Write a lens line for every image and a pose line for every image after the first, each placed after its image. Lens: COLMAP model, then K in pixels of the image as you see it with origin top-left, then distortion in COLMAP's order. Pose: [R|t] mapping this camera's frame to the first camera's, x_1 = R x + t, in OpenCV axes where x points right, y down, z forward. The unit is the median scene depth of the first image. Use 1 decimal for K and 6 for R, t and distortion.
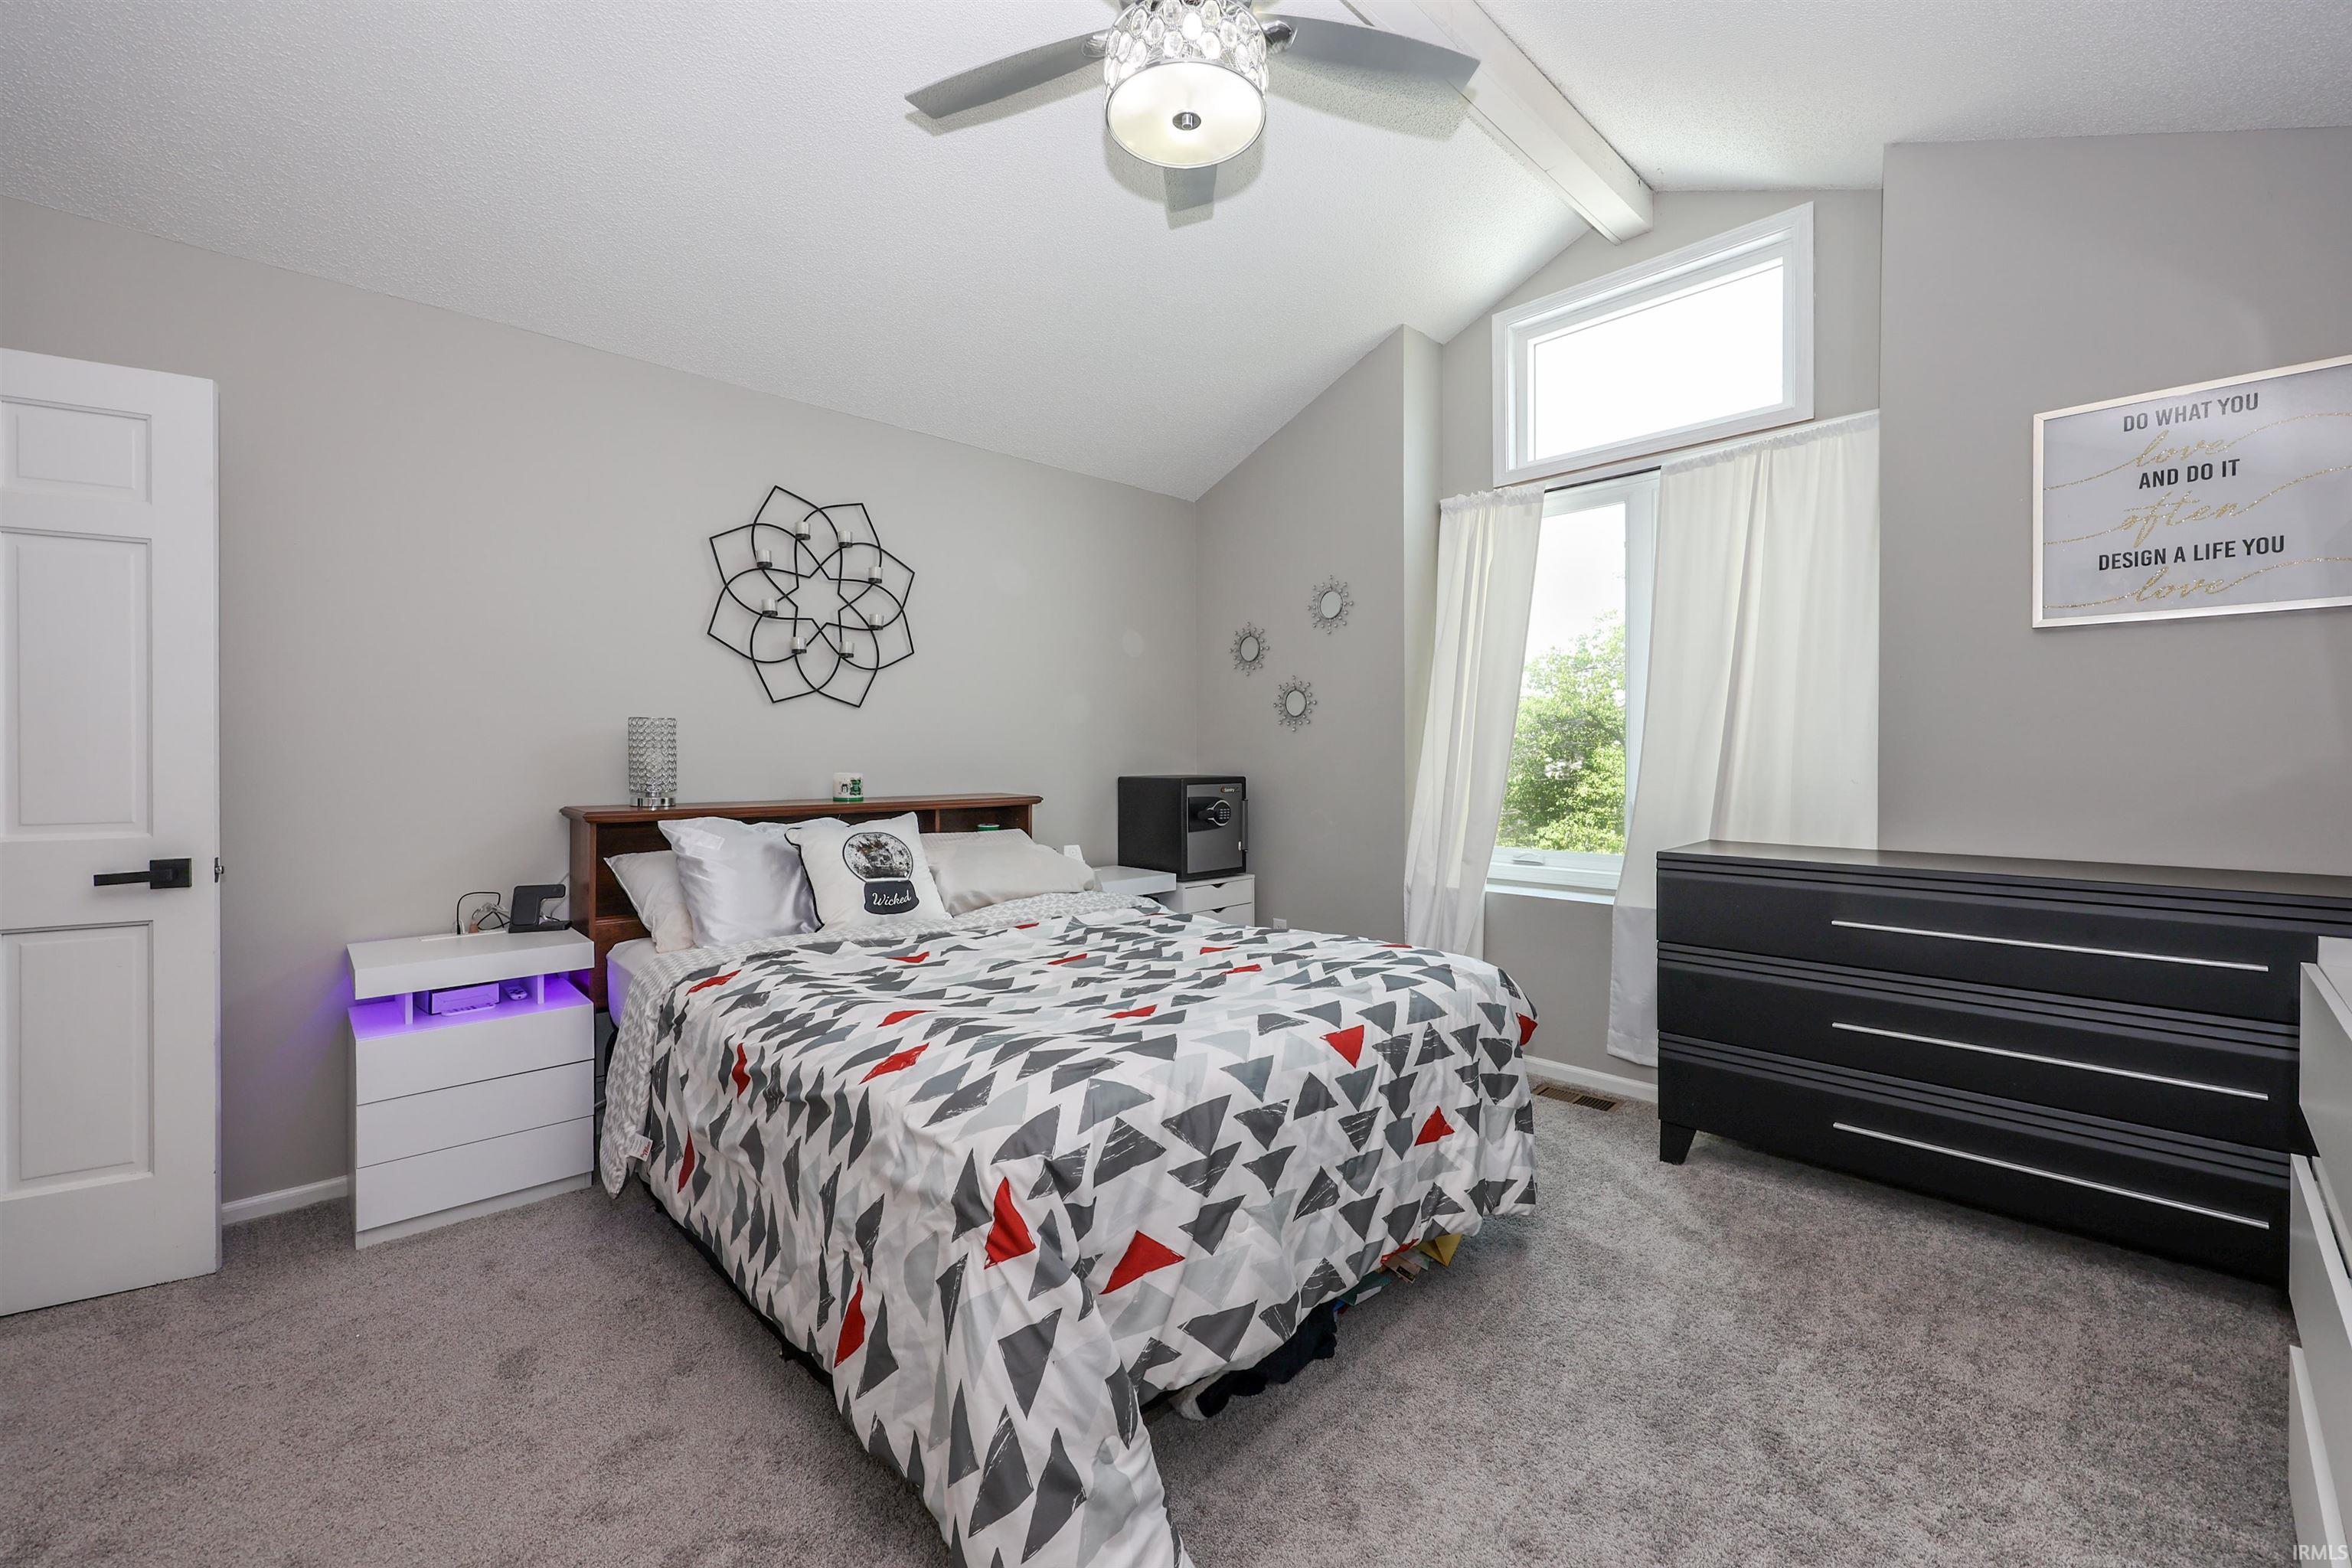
lens RADIAL K [[970.4, 0, 1173.4], [0, 970.4, 764.2], [0, 0, 1]] dist [0.005023, 0.000412]
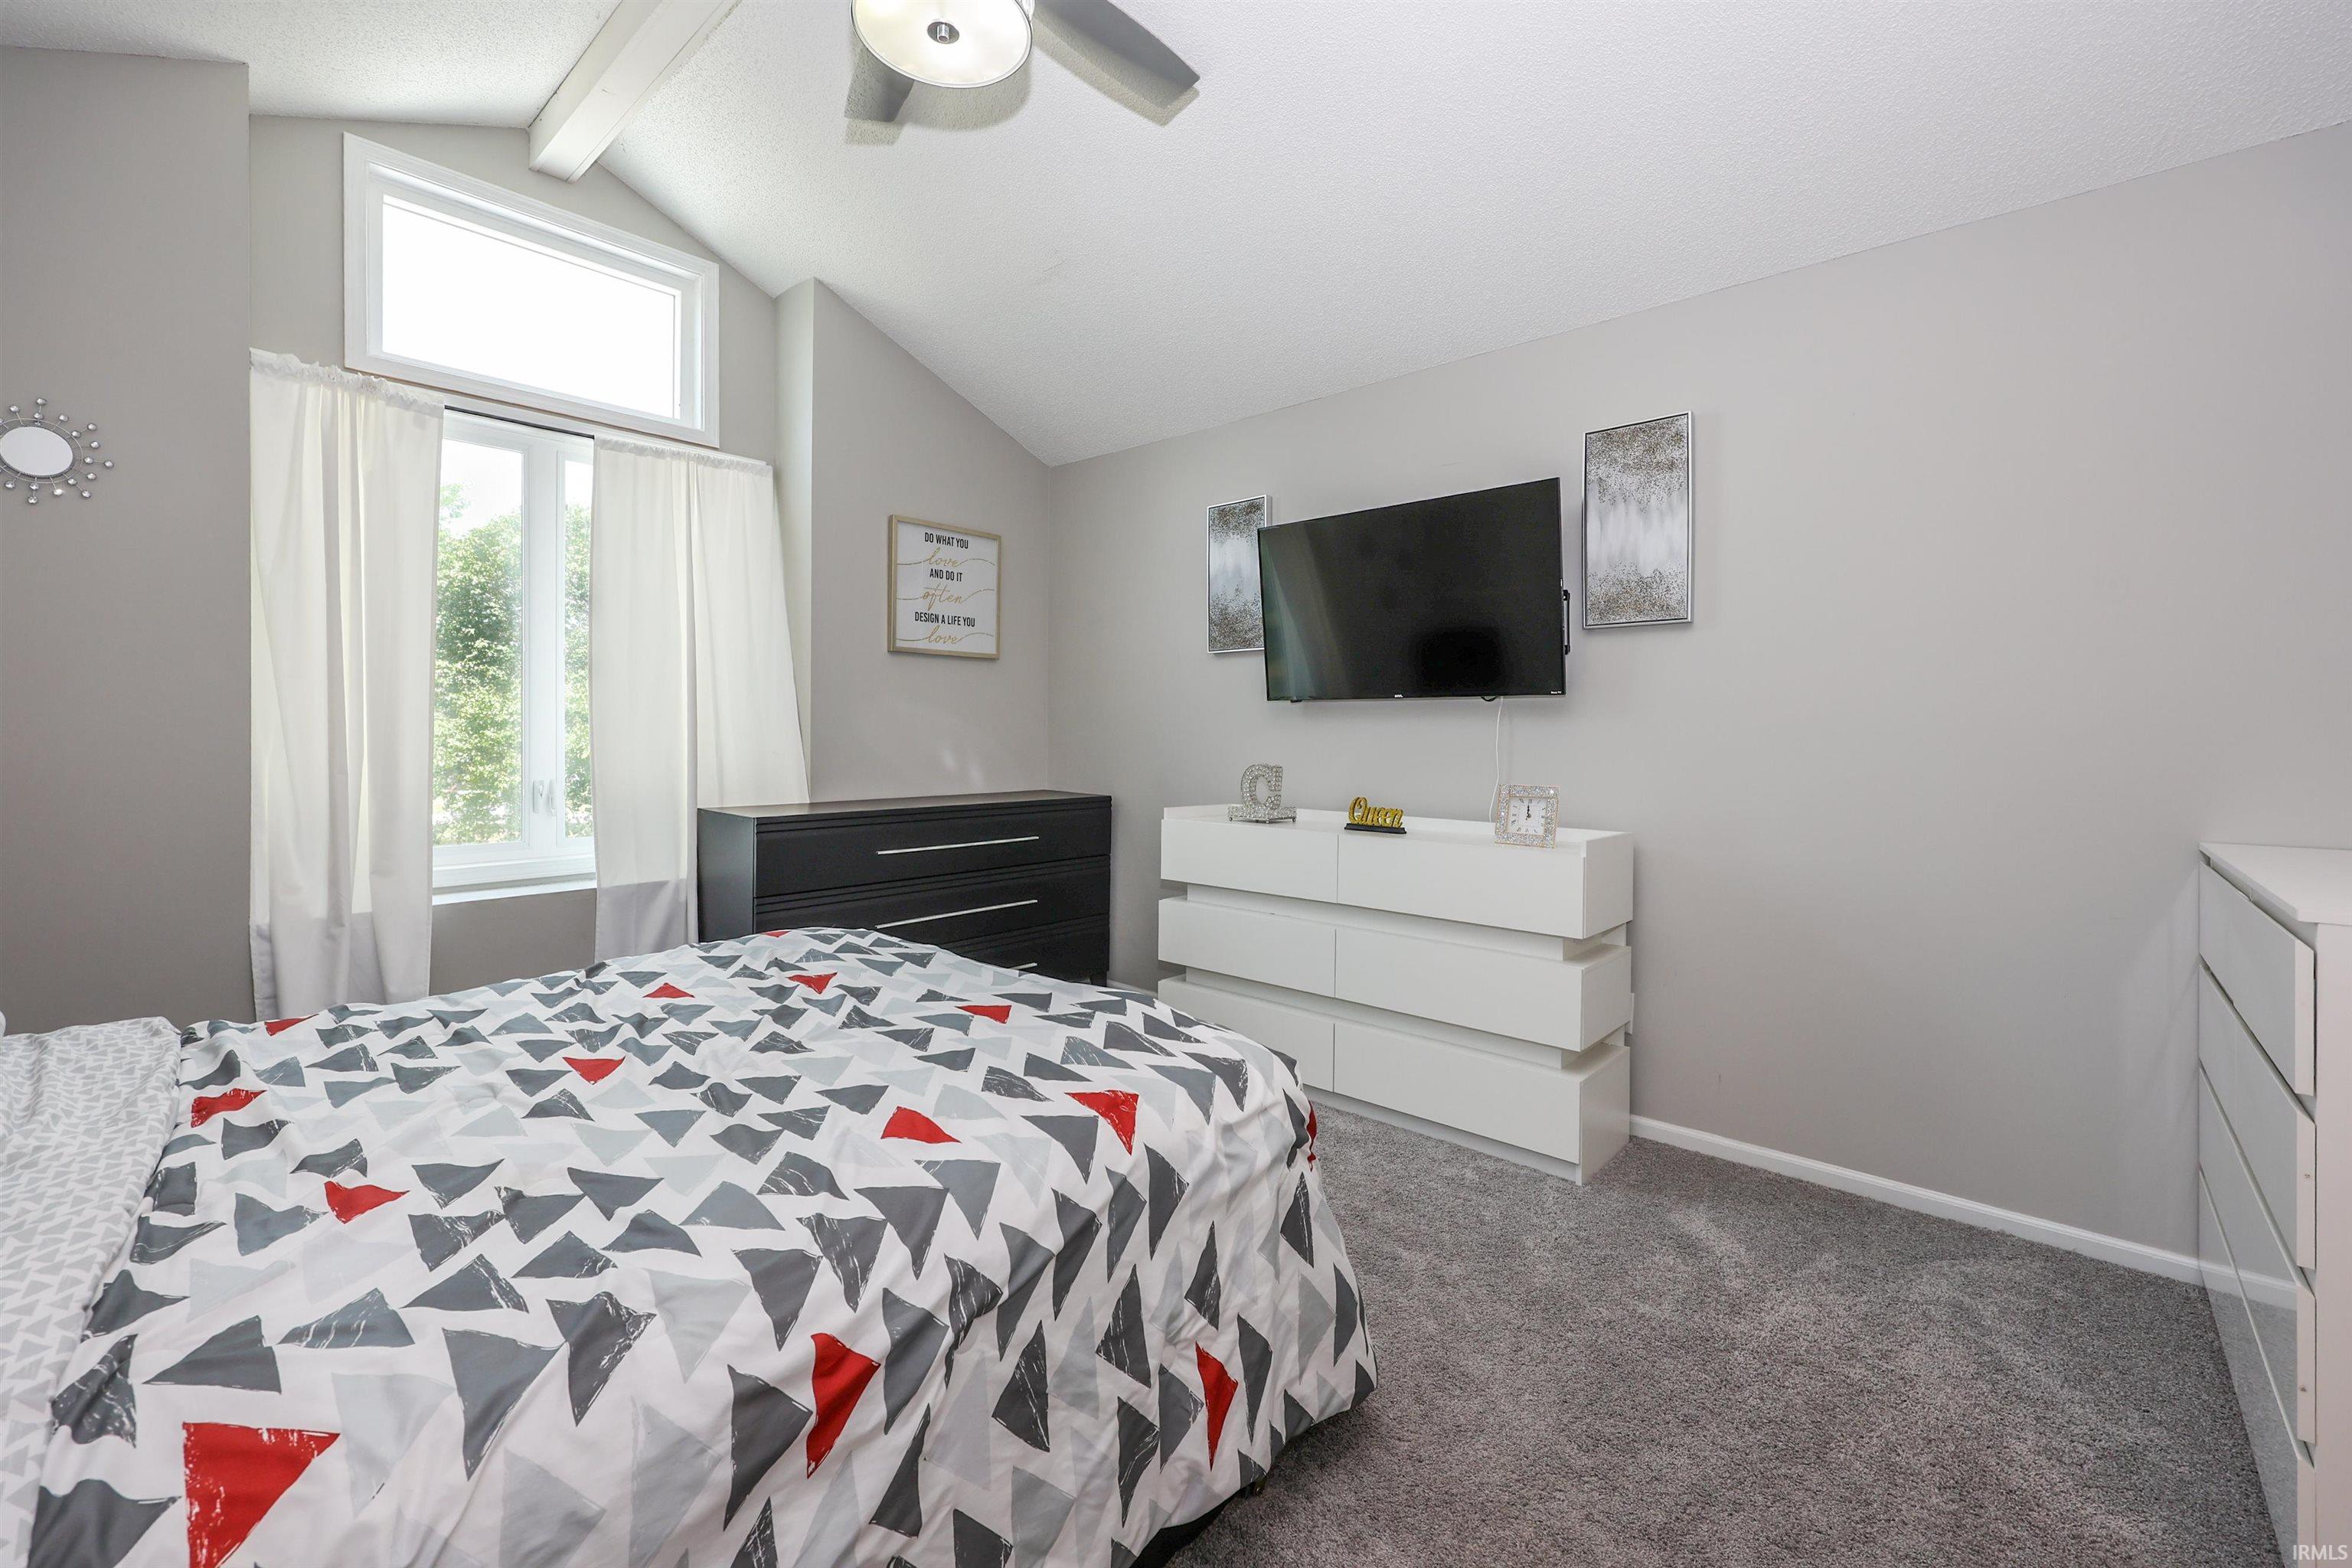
lens RADIAL K [[970.4, 0, 1144.5], [0, 970.4, 739.6], [0, 0, 1]] dist [0.005023, 0.000412]
pose [[-0.053699, -0.008470, 0.998521, -0.536387], [0.003574, 0.999956, 0.008675, -0.006841], [-0.998551, 0.004034, -0.053667, 0.520954]]
